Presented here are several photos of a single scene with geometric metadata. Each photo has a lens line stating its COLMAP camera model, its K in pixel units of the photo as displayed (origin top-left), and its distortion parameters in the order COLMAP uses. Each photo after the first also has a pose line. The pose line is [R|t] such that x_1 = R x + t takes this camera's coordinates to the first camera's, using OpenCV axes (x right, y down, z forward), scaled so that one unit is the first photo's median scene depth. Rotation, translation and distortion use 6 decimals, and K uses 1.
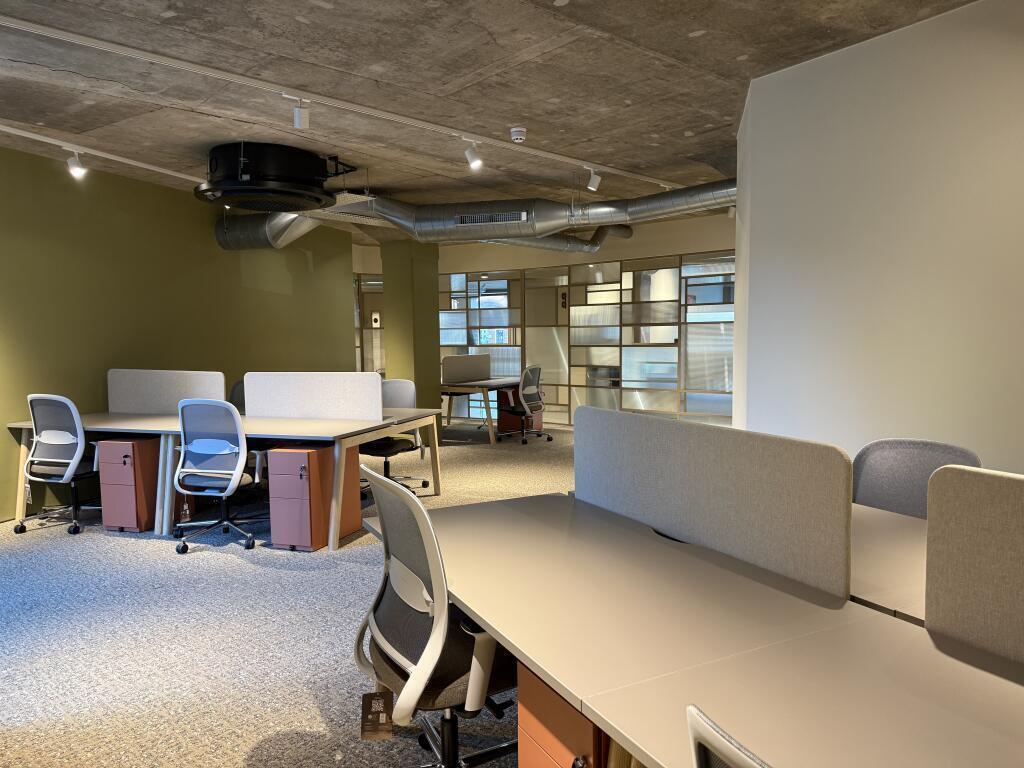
lens RADIAL K [[715.2, 0, 510.2], [0, 715.2, 384.5], [0, 0, 1]] dist [0.068619, -0.110776]
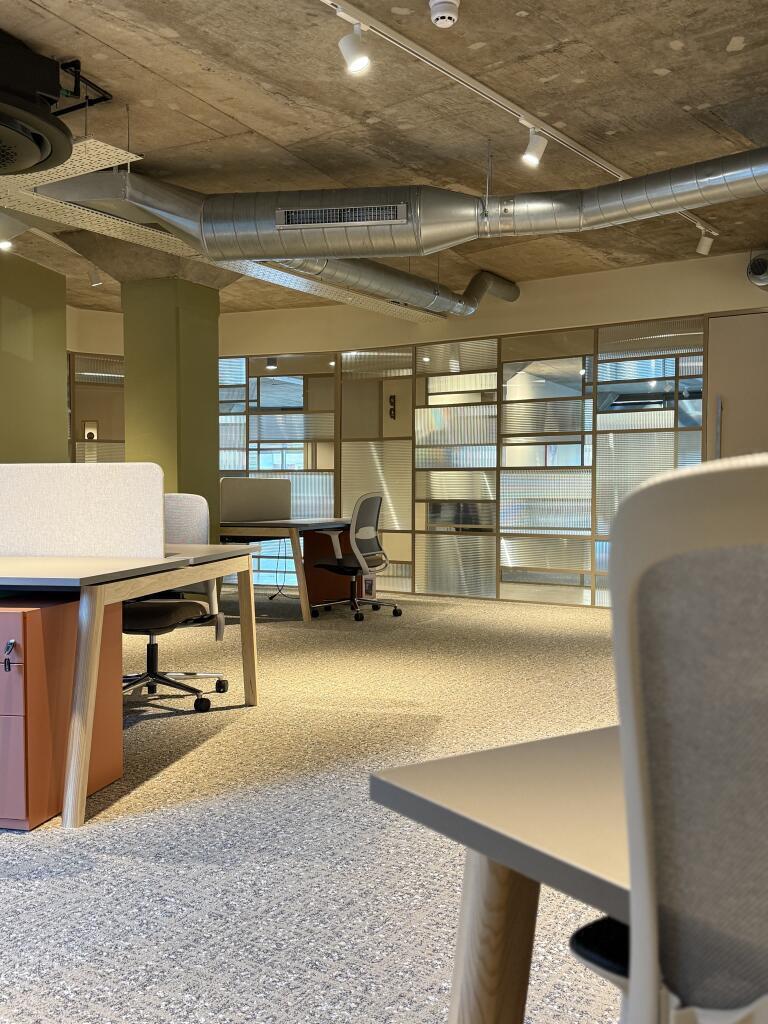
lens RADIAL K [[950.4, 0, 366.1], [0, 950.4, 509.3], [0, 0, 1]] dist [0.082783, -0.155713]
pose [[0.992235, 0.011690, 0.123827, -0.123051], [-0.004961, 0.998501, -0.054510, 0.053454], [-0.124278, 0.053472, 0.990806, 0.315572]]
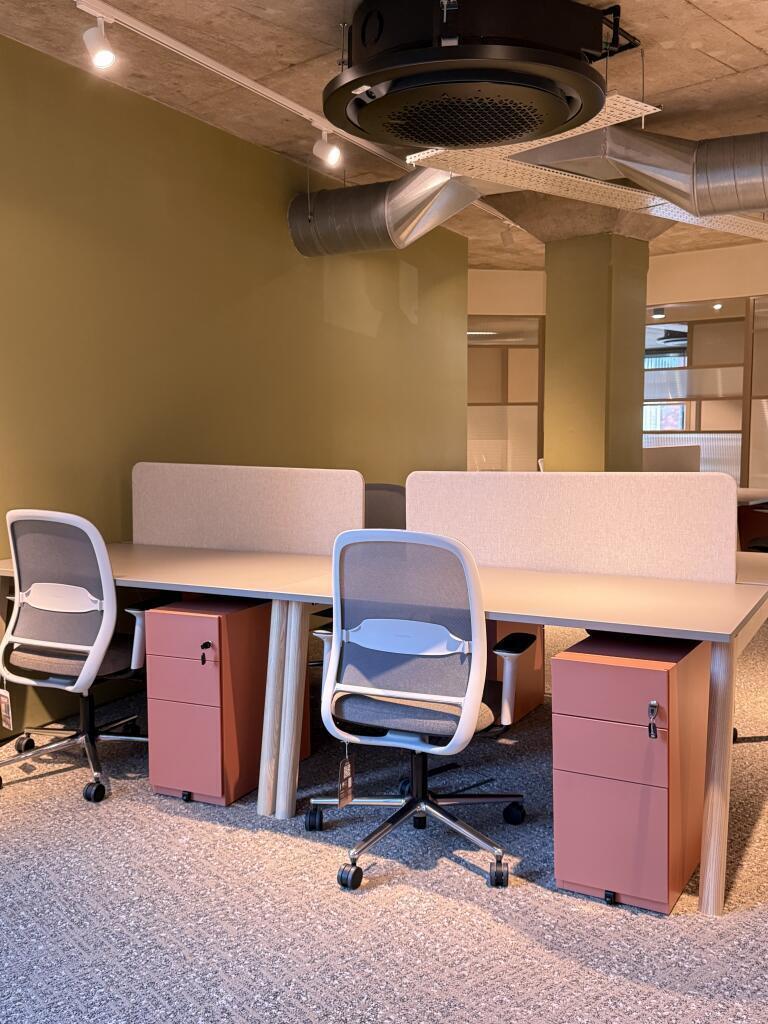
lens RADIAL K [[950.4, 0, 366.1], [0, 950.4, 509.3], [0, 0, 1]] dist [0.082783, -0.155713]
pose [[0.984984, 0.018267, -0.171674, -0.309258], [-0.016214, 0.999779, 0.013355, 0.001184], [0.171880, -0.010371, 0.985063, 0.389987]]
